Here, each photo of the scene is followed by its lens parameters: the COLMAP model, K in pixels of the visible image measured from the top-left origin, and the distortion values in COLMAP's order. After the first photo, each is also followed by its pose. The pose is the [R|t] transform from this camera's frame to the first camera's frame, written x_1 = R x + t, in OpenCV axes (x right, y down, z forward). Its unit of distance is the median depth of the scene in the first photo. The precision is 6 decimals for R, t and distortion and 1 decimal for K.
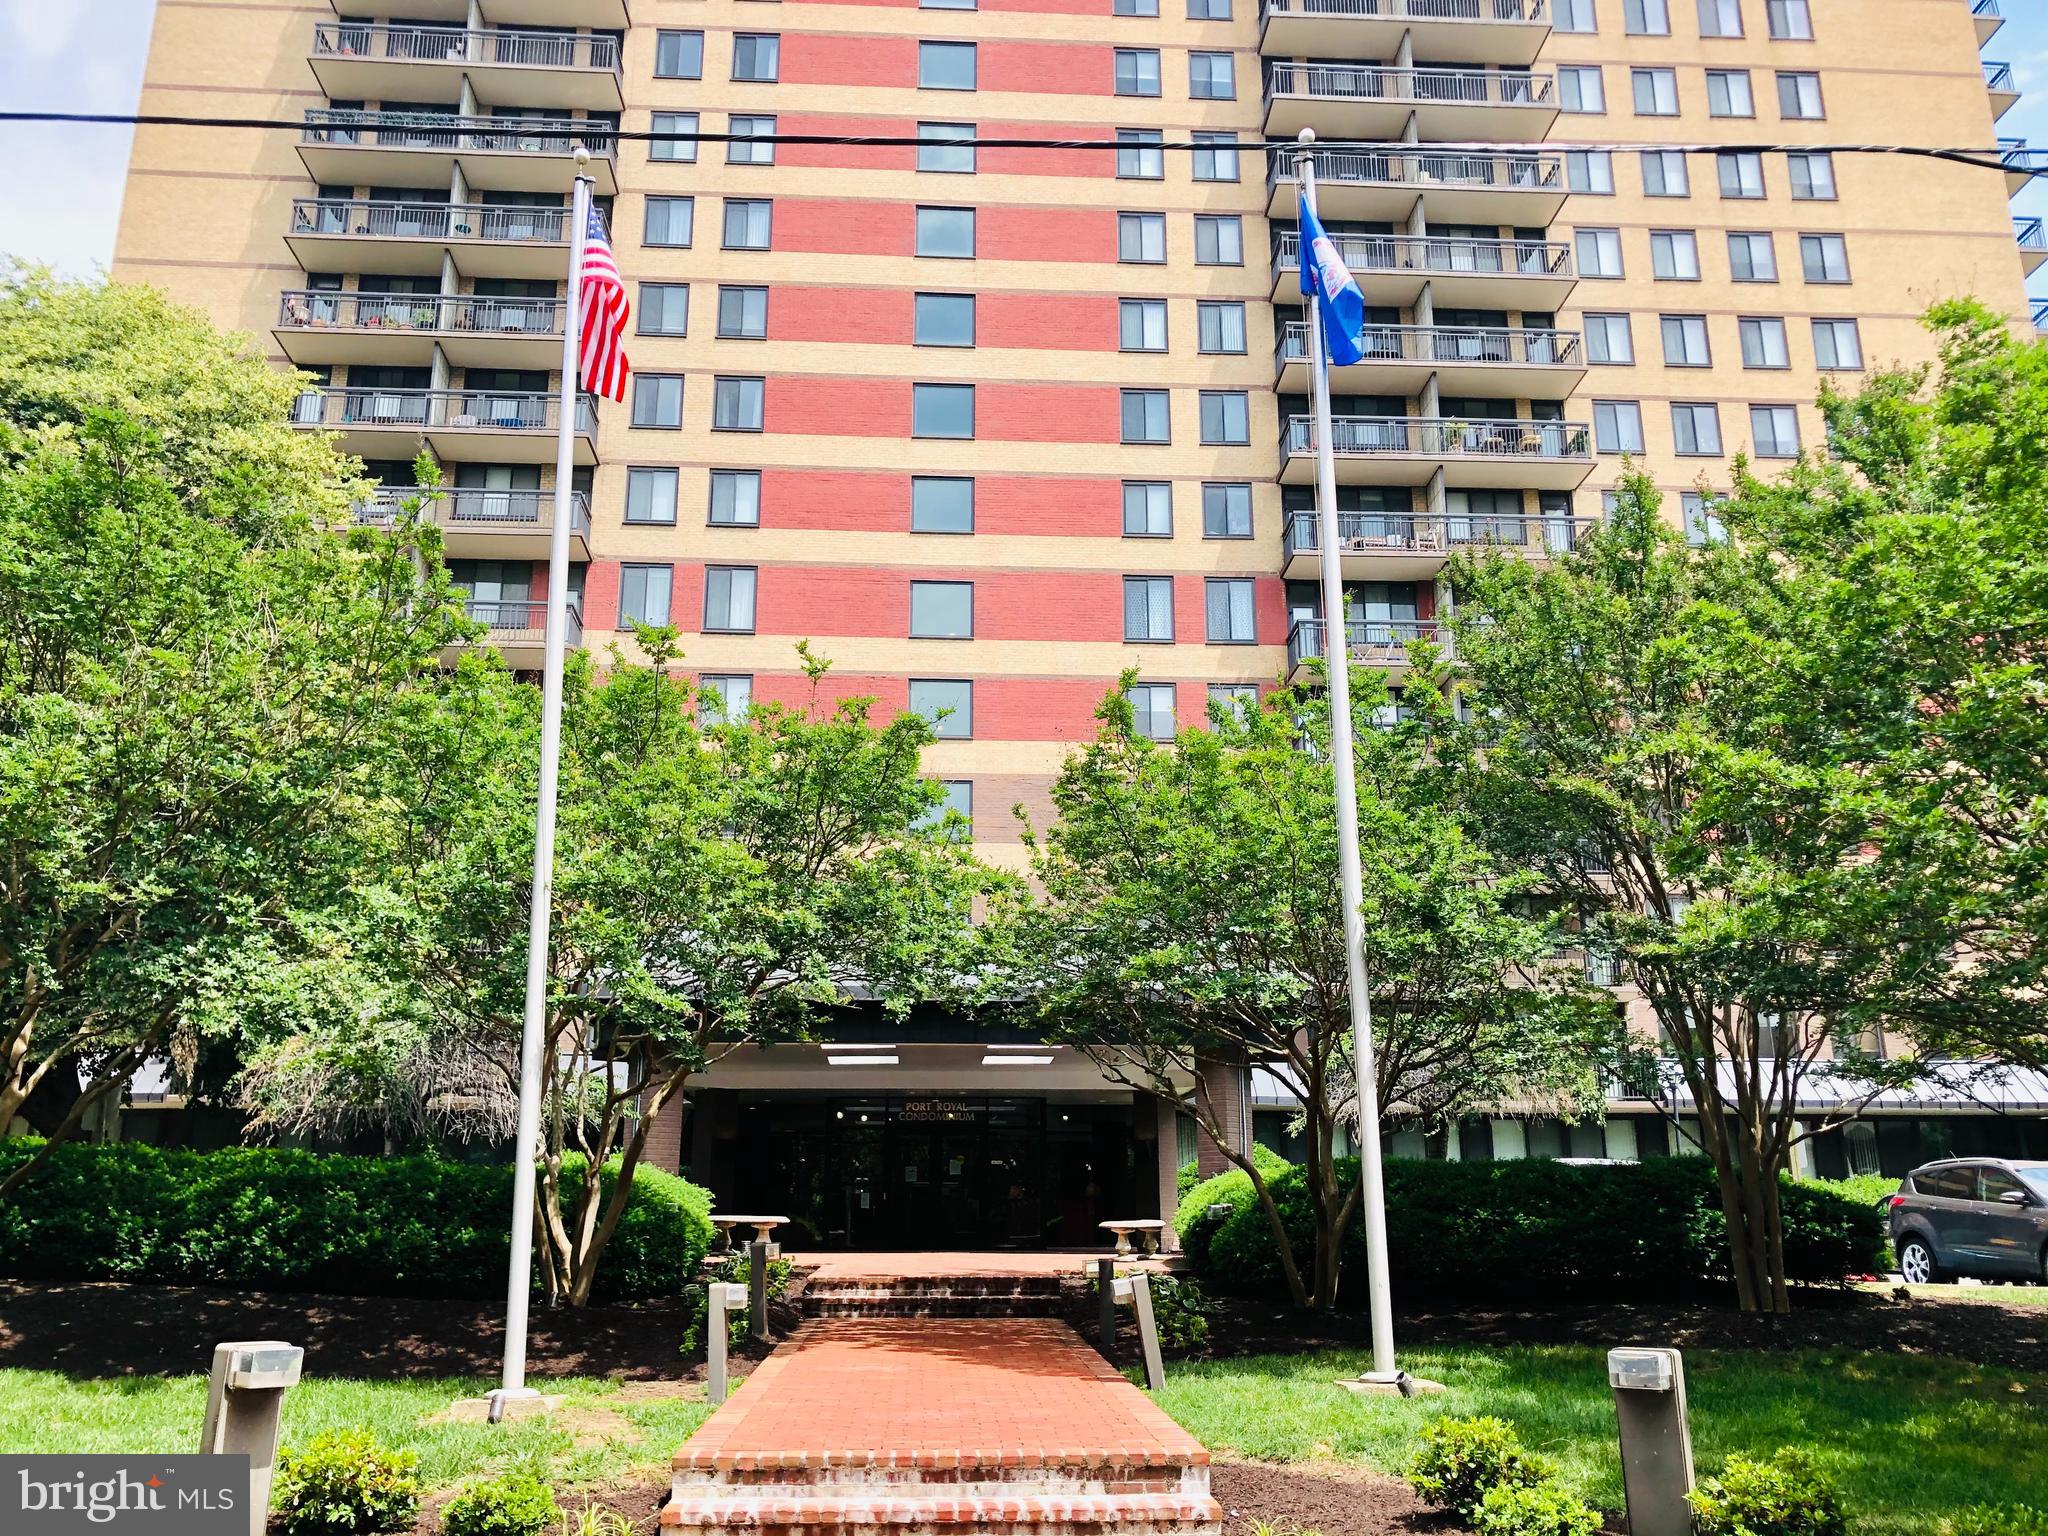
lens RADIAL K [[1696.5, 0, 1028.3], [0, 1696.5, 736.5], [0, 0, 1]] dist [0.111578, -0.361377]
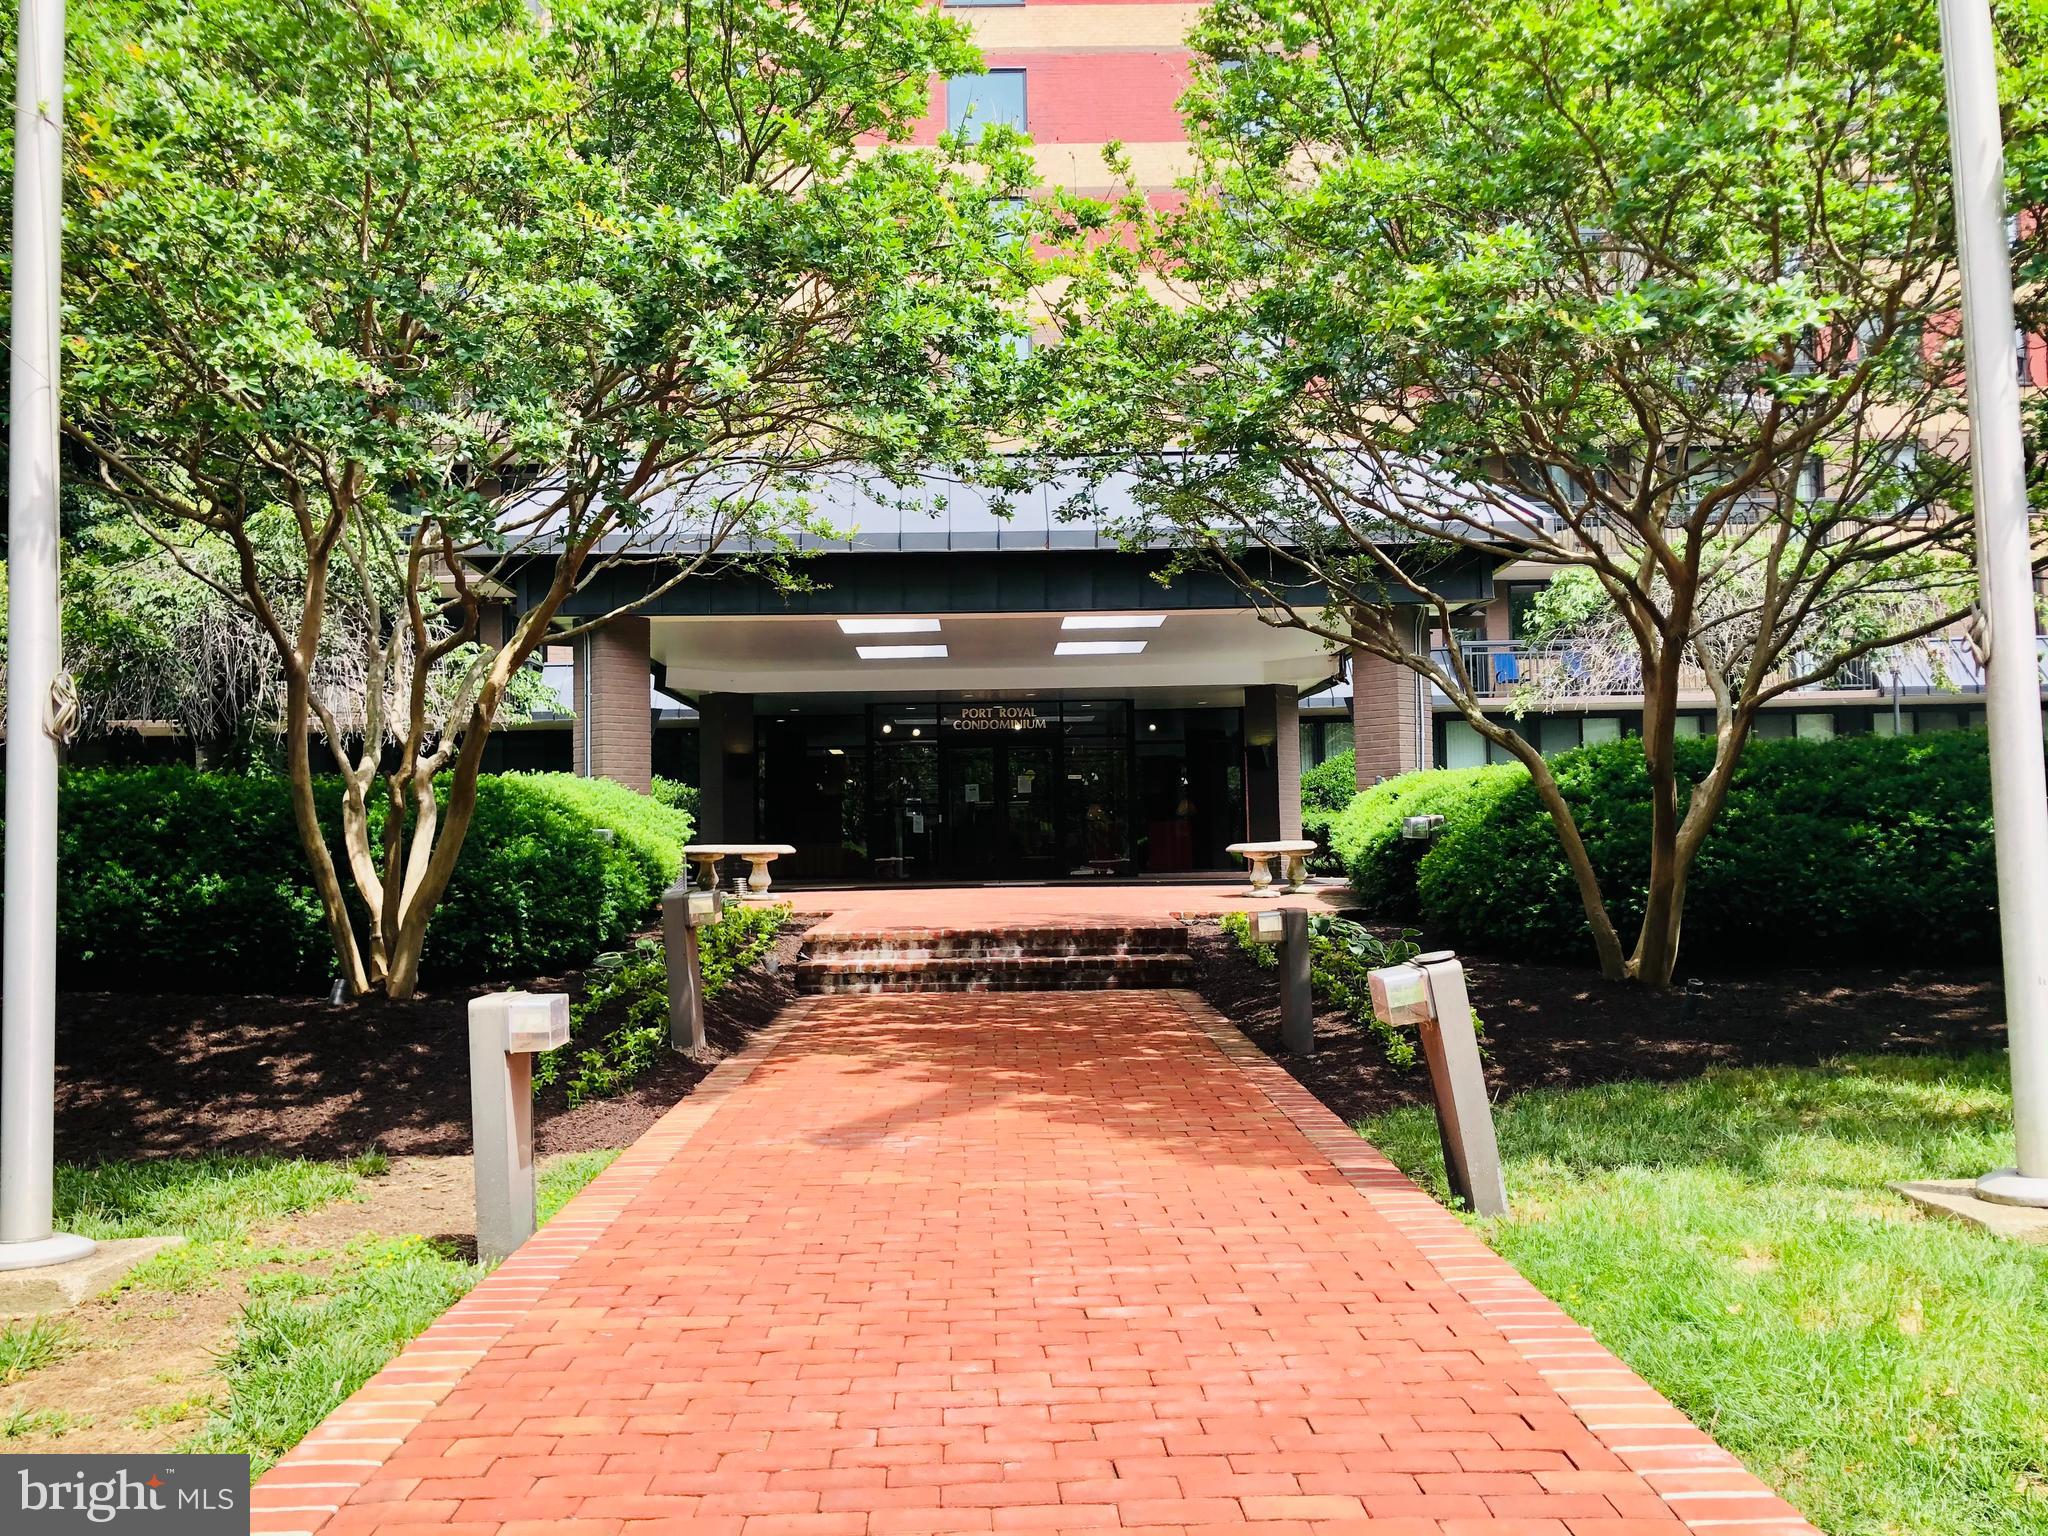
lens RADIAL K [[1696.5, 0, 1028.3], [0, 1696.5, 736.5], [0, 0, 1]] dist [0.111578, -0.361377]
pose [[0.999006, -0.020946, -0.039341, -0.015350], [0.028802, 0.977016, 0.211211, 0.106492], [0.034012, -0.212134, 0.976649, 0.380374]]
